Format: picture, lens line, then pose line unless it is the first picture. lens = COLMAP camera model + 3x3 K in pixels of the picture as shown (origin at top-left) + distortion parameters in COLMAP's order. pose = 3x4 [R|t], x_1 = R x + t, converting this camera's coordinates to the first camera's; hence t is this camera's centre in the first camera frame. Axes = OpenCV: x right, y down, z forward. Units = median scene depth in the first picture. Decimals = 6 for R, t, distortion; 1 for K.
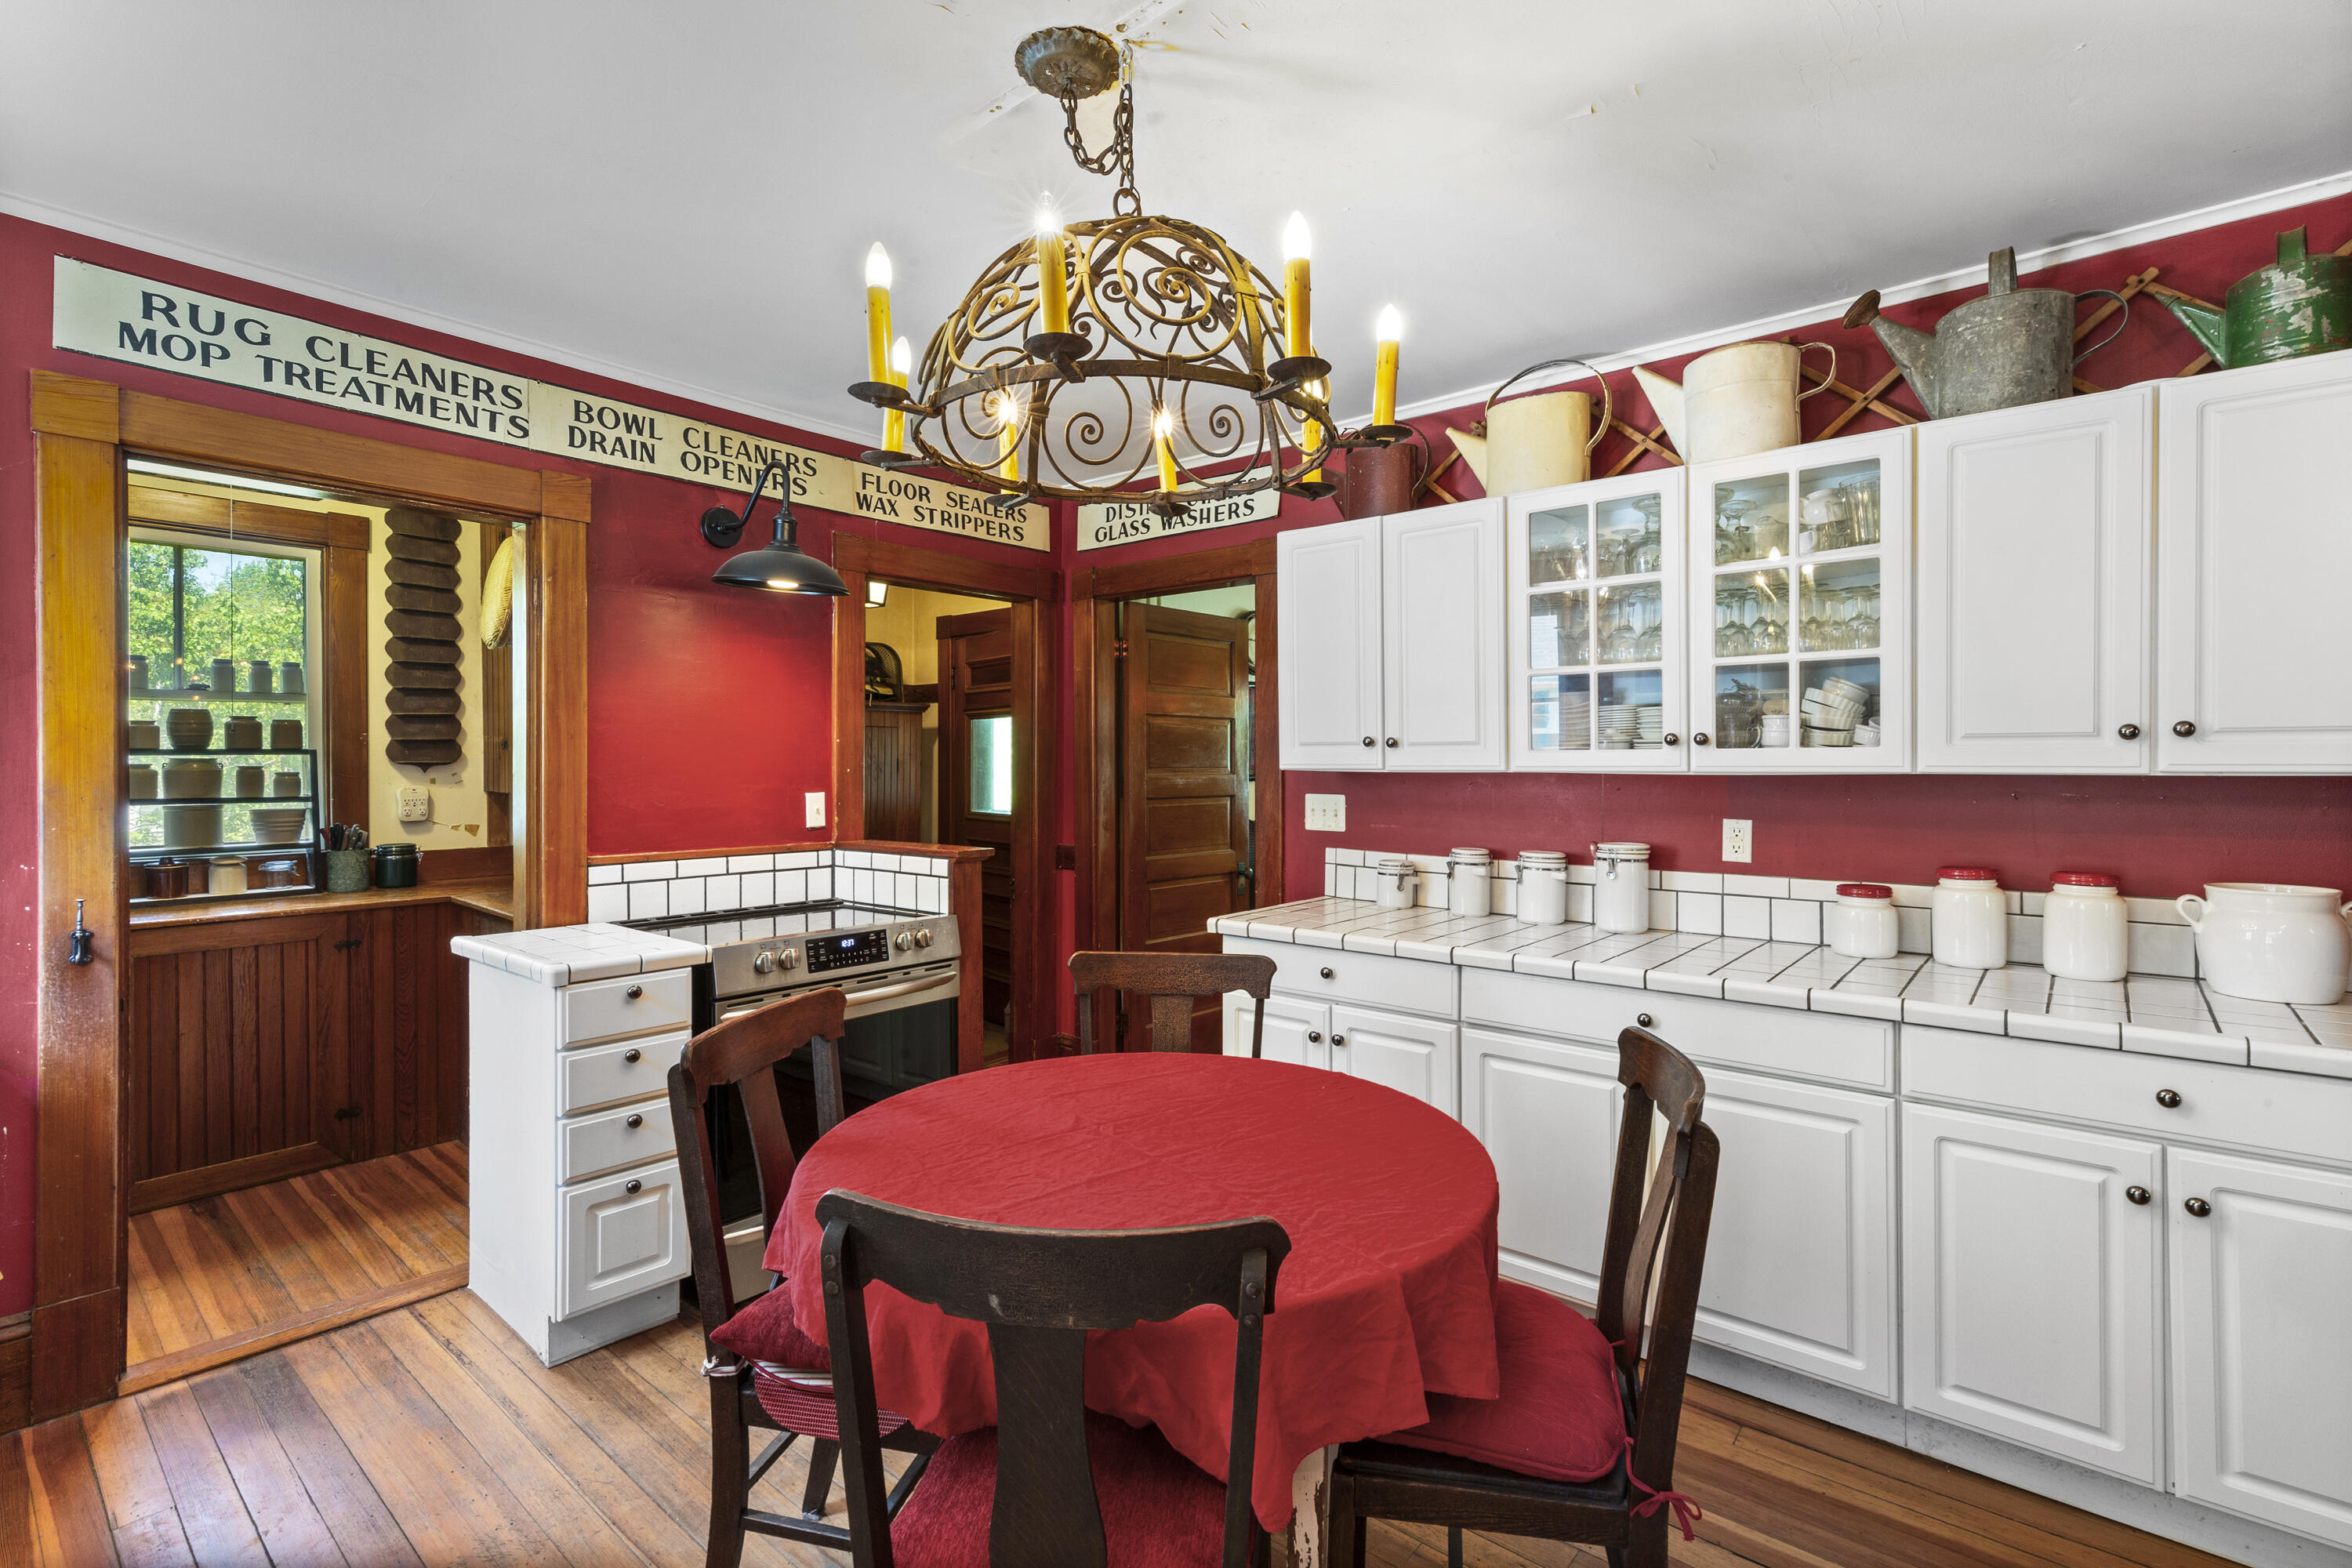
lens RADIAL K [[1064.2, 0, 1178.7], [0, 1064.2, 768.9], [0, 0, 1]] dist [0.007975, -0.000627]
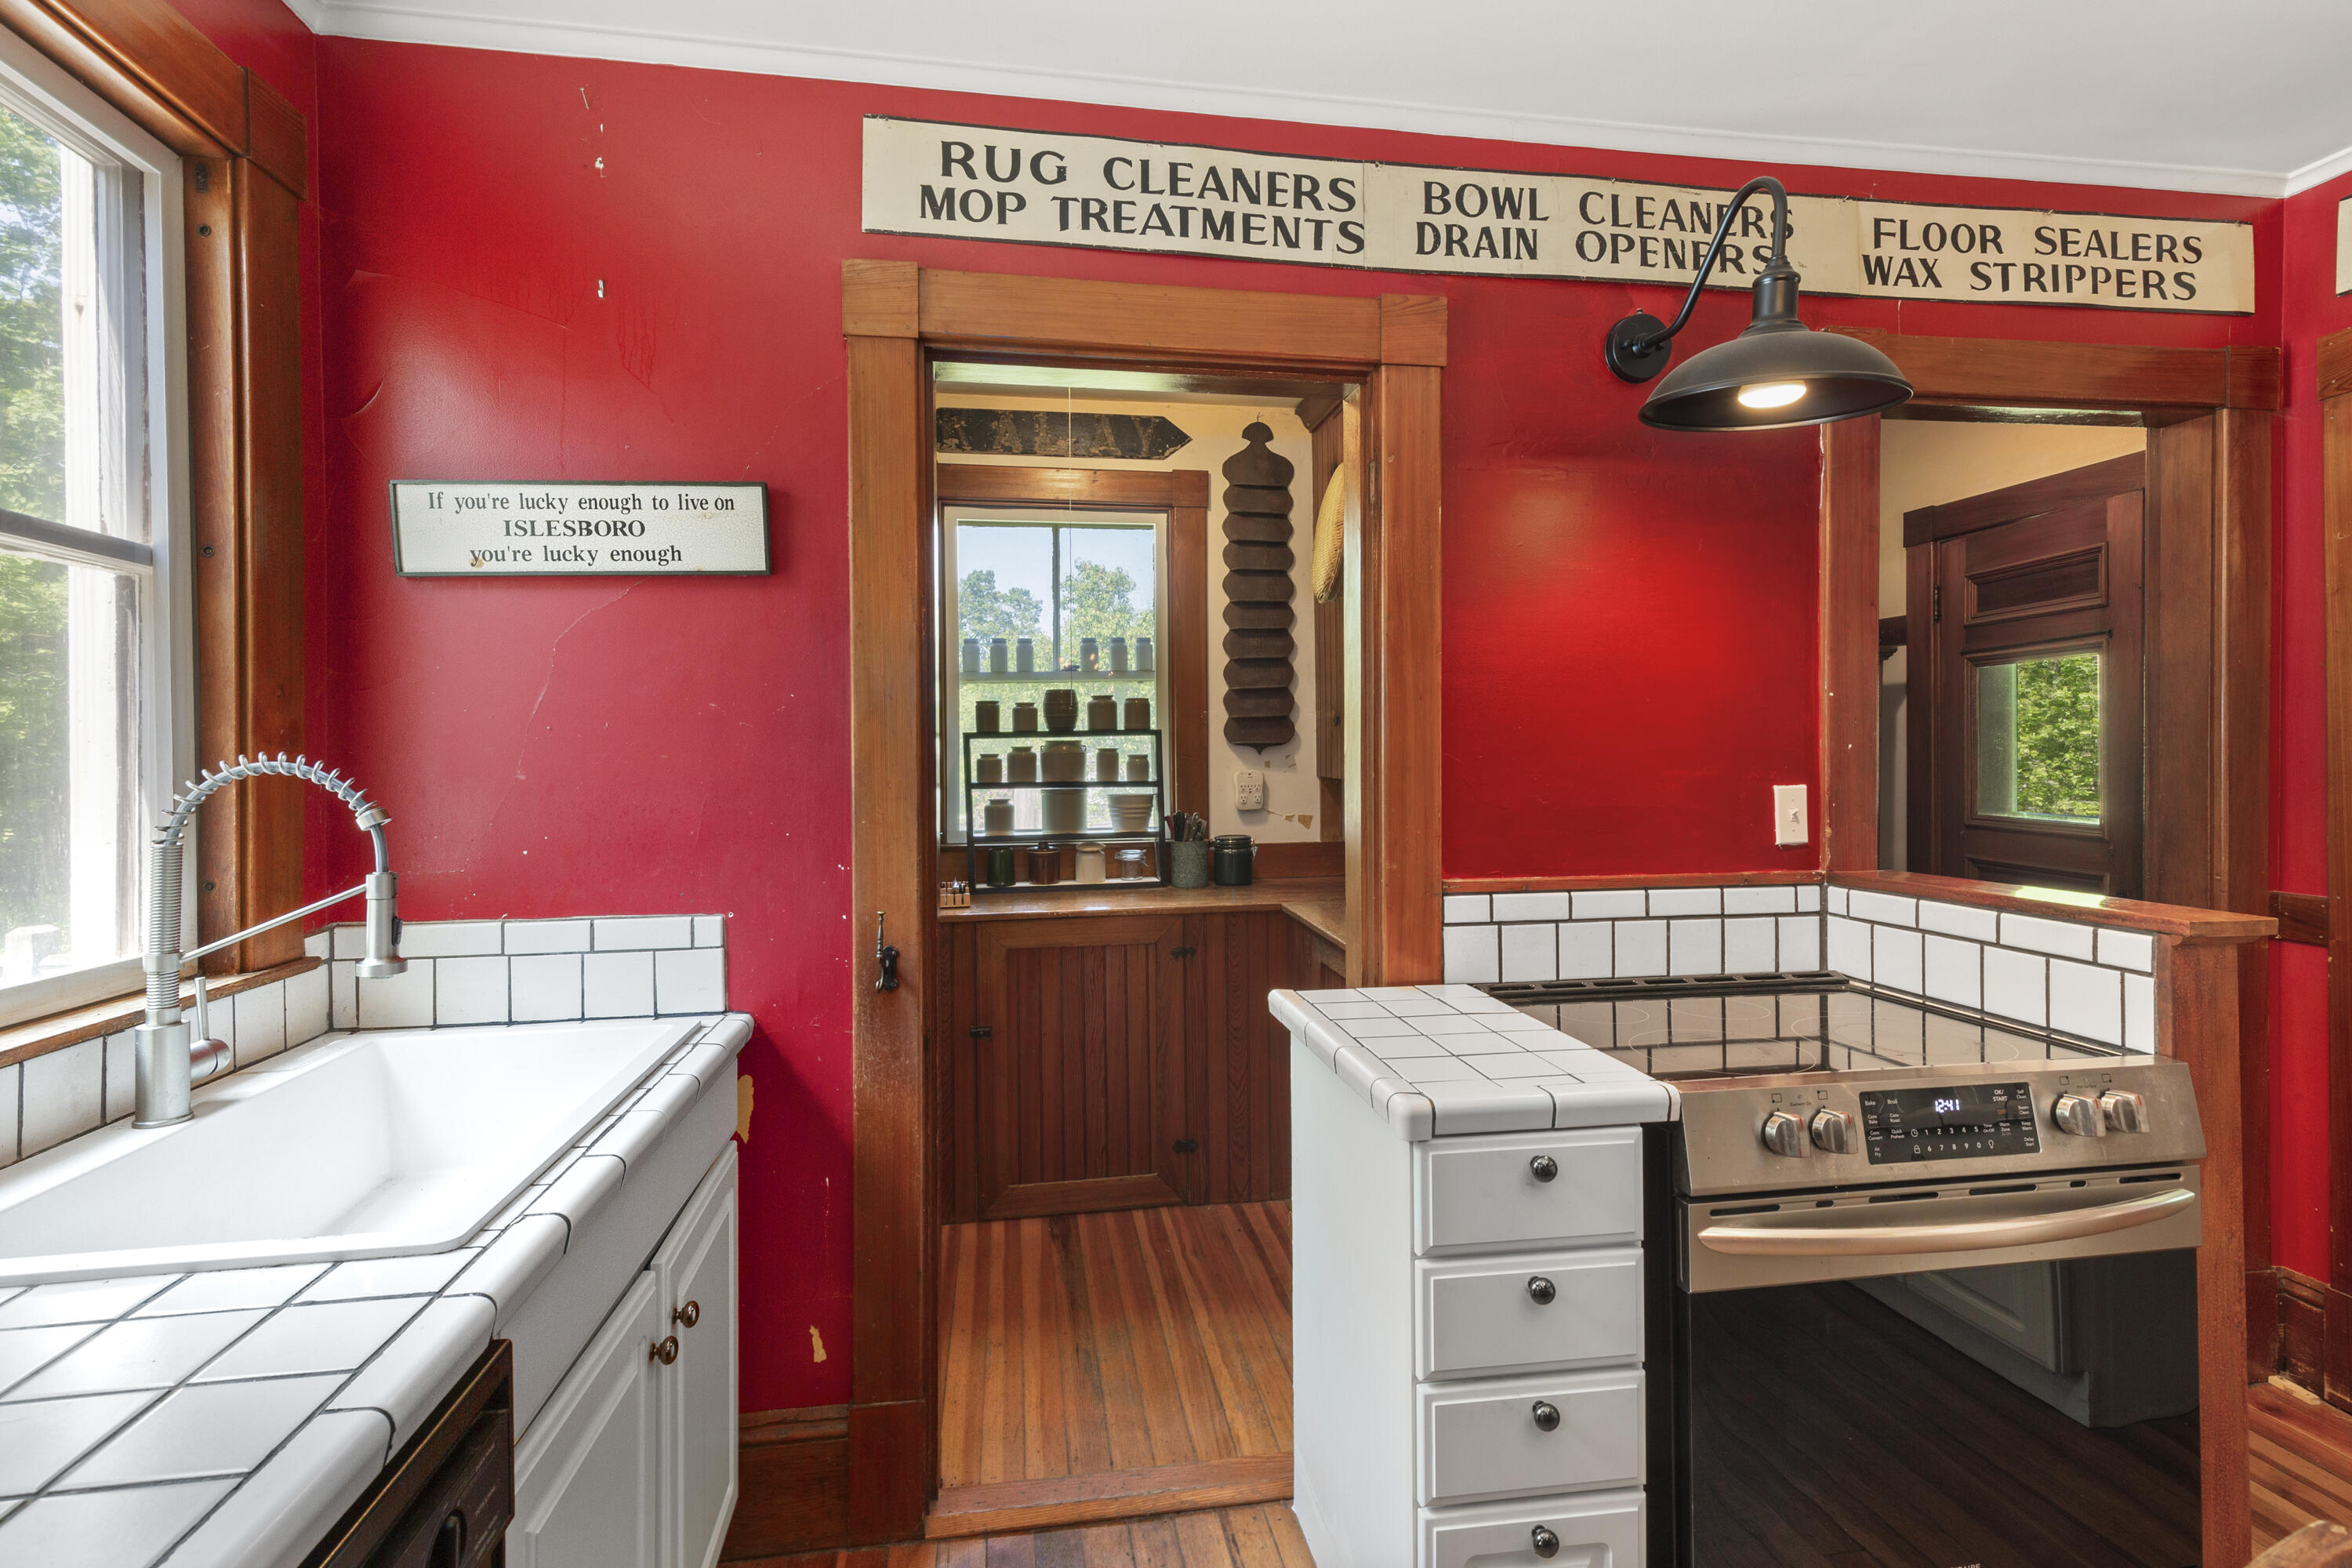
lens RADIAL K [[1064.2, 0, 1174.1], [0, 1064.2, 770.4], [0, 0, 1]] dist [0.007975, -0.000627]
pose [[0.752553, 0.005066, -0.658512, -0.232246], [0.005439, 0.999888, 0.013908, 0.004792], [0.658509, -0.014048, 0.752442, 0.375366]]
